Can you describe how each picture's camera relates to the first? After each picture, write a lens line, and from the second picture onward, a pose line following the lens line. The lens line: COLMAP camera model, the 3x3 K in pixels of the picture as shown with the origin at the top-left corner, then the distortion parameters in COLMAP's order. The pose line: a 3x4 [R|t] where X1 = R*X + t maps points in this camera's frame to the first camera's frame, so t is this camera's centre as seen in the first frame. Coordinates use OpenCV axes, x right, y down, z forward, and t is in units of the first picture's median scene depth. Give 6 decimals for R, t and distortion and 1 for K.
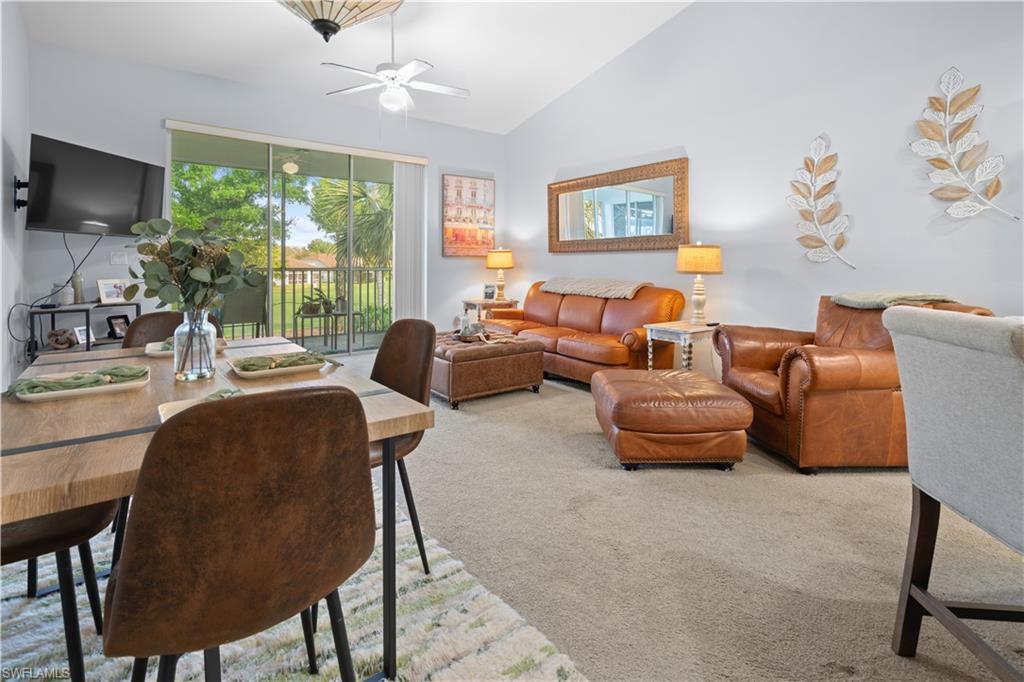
lens RADIAL K [[477.3, 0, 521.7], [0, 477.3, 260.7], [0, 0, 1]] dist [-0.007185, 0.002451]
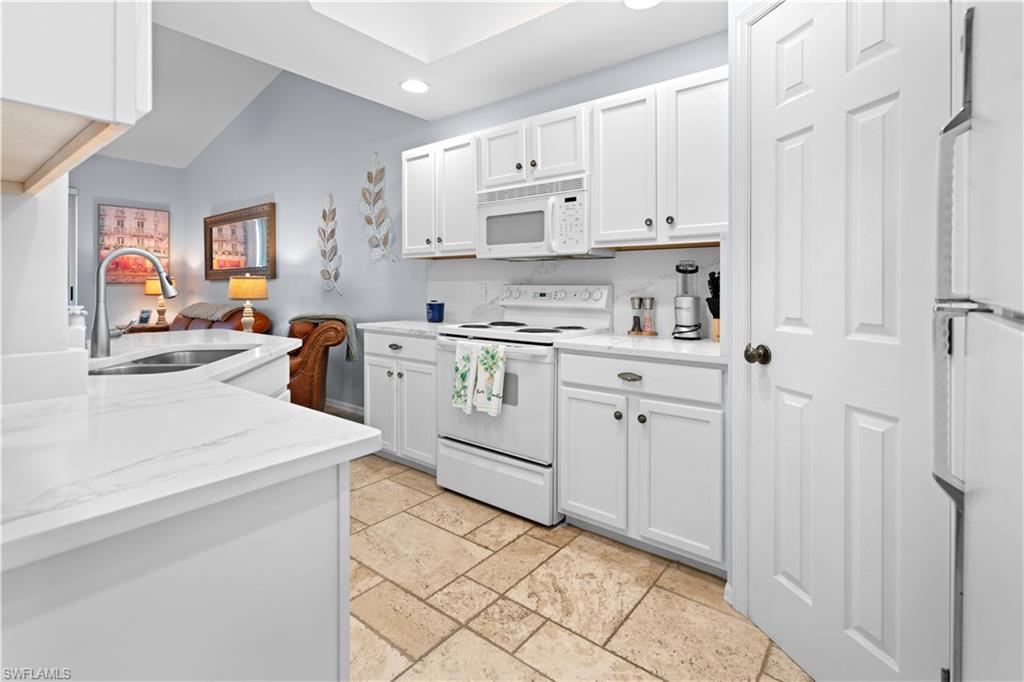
lens RADIAL K [[477.3, 0, 506.8], [0, 477.3, 291.9], [0, 0, 1]] dist [-0.007185, 0.002451]
pose [[0.970833, -0.000865, 0.239755, 0.670279], [-0.002487, 0.999903, 0.013677, -0.009942], [-0.239744, -0.013874, 0.970737, -0.331202]]
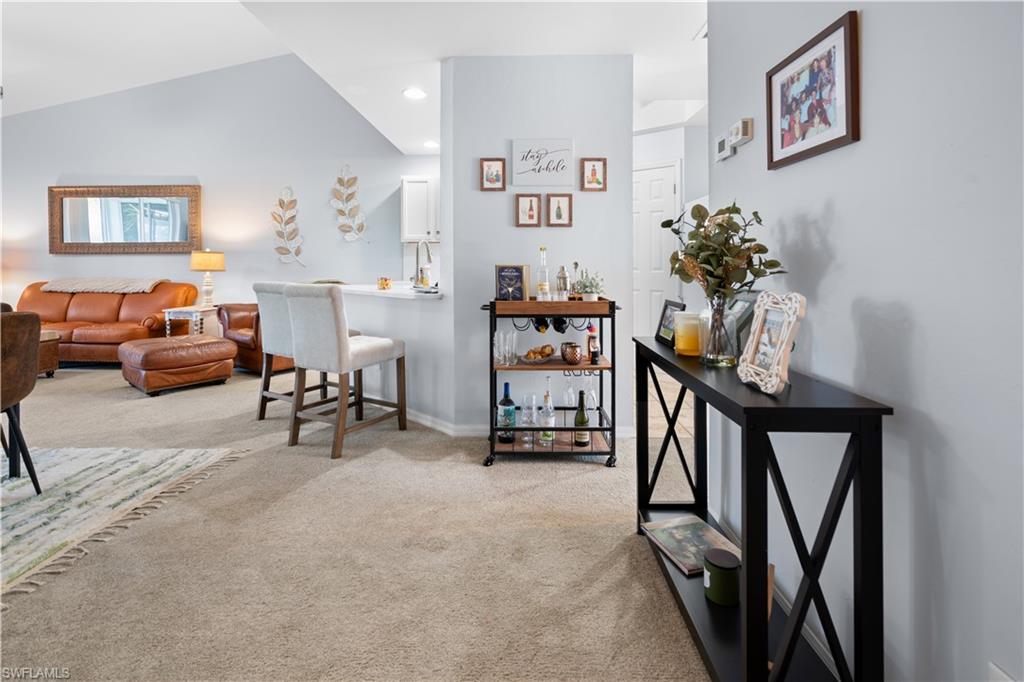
lens RADIAL K [[477.3, 0, 500.6], [0, 477.3, 262.2], [0, 0, 1]] dist [-0.007185, 0.002451]
pose [[0.637056, -0.000836, 0.770817, -0.157521], [-0.001102, 0.999997, 0.001996, -0.003053], [-0.770817, -0.002121, 0.637054, -0.544093]]
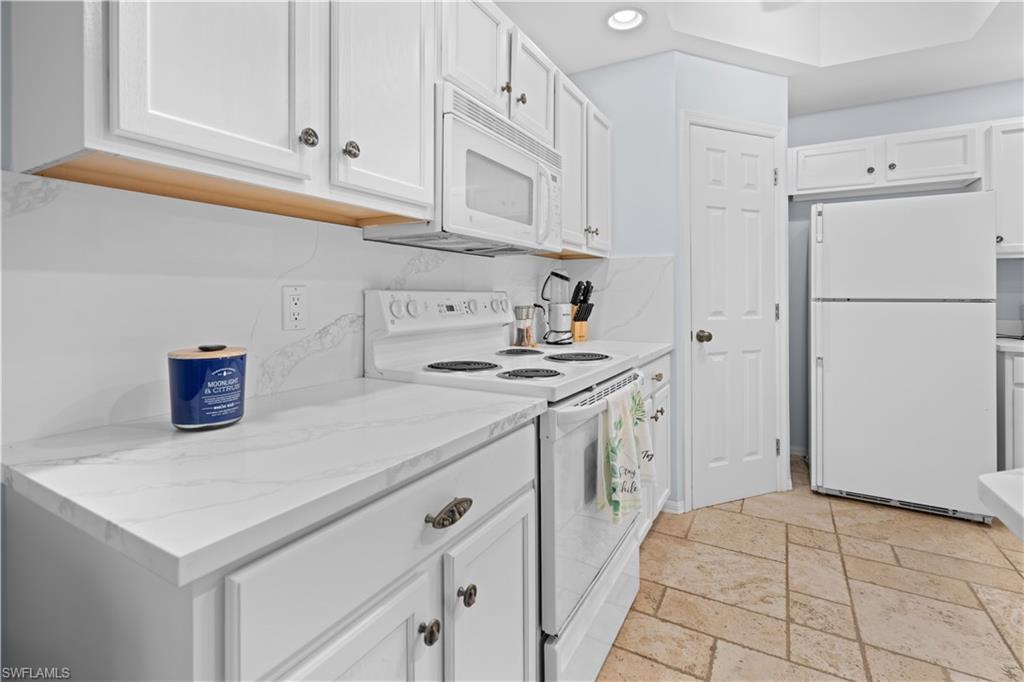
lens RADIAL K [[477.3, 0, 505.3], [0, 477.3, 300.8], [0, 0, 1]] dist [-0.007185, 0.002451]
pose [[-0.384239, -0.010389, 0.923175, 0.492432], [-0.001098, 0.999941, 0.010796, -0.006936], [-0.923233, 0.003135, -0.384228, 0.453362]]
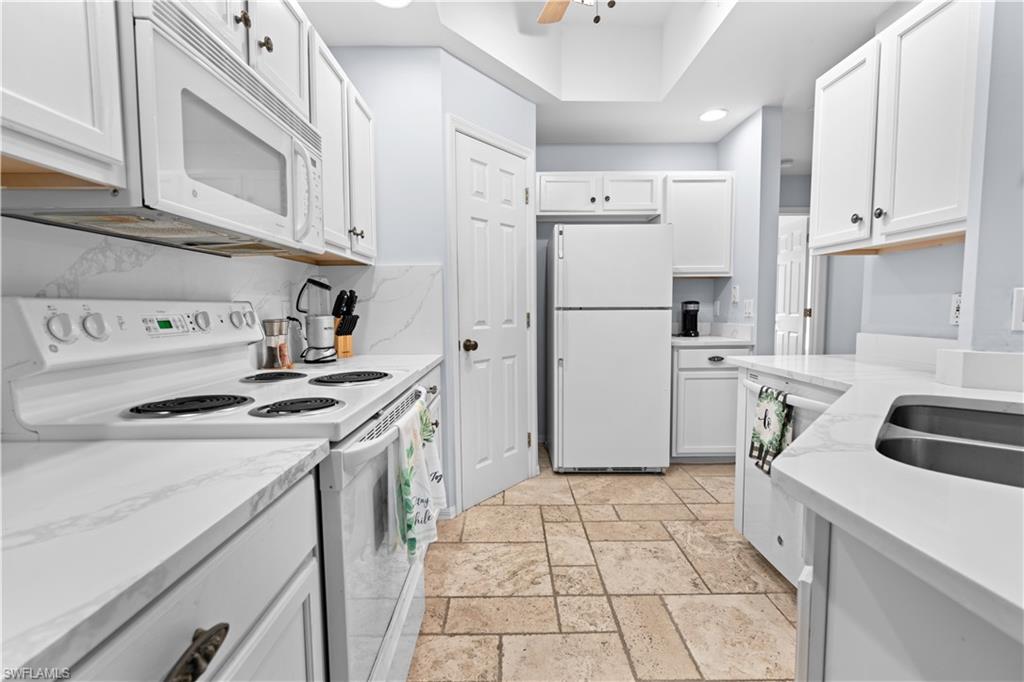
lens RADIAL K [[477.3, 0, 522.2], [0, 477.3, 340.9], [0, 0, 1]] dist [-0.007185, 0.002451]
pose [[-0.798818, -0.037874, 0.600380, 0.531264], [0.006732, 0.997391, 0.071876, -0.005607], [-0.601535, 0.061458, -0.796479, 0.442750]]
